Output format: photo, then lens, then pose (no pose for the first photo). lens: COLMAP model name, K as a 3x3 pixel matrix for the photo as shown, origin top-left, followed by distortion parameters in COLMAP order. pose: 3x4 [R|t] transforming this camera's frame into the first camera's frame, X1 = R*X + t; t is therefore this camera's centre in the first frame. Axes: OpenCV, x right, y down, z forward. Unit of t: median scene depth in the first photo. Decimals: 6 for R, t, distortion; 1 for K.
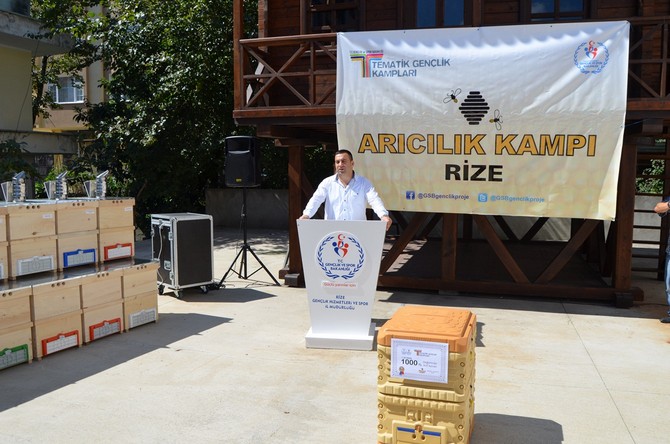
lens RADIAL K [[536.8, 0, 335.0], [0, 536.8, 222.0], [0, 0, 1]] dist [-0.075453, -0.000551]
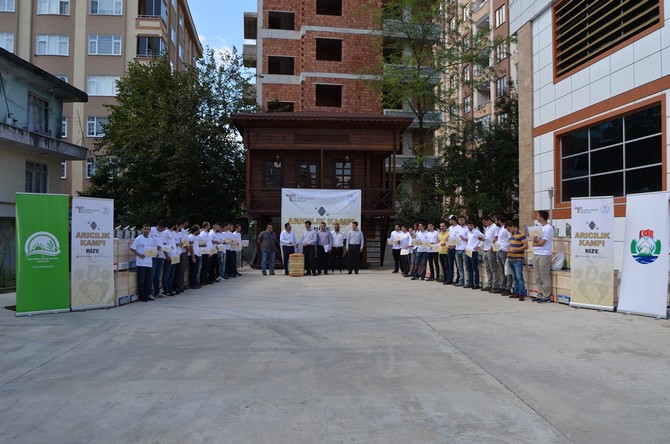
lens RADIAL K [[530.1, 0, 335.0], [0, 530.1, 222.0], [0, 0, 1]] dist [-0.094671, 0.007164]
pose [[0.932850, -0.000738, 0.360264, -0.931238], [0.039963, 0.994038, -0.101443, 0.220404], [-0.358041, 0.109028, 0.927318, -2.309254]]
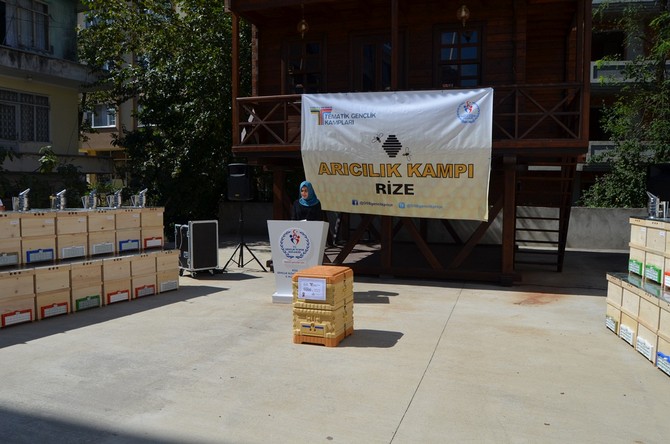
lens RADIAL K [[530.1, 0, 335.0], [0, 530.1, 222.0], [0, 0, 1]] dist [-0.094671, 0.007164]
pose [[0.999422, 0.001798, -0.033940, 0.152059], [-0.002703, 0.999641, -0.026643, 0.034764], [0.033880, 0.026719, 0.999069, -0.455413]]
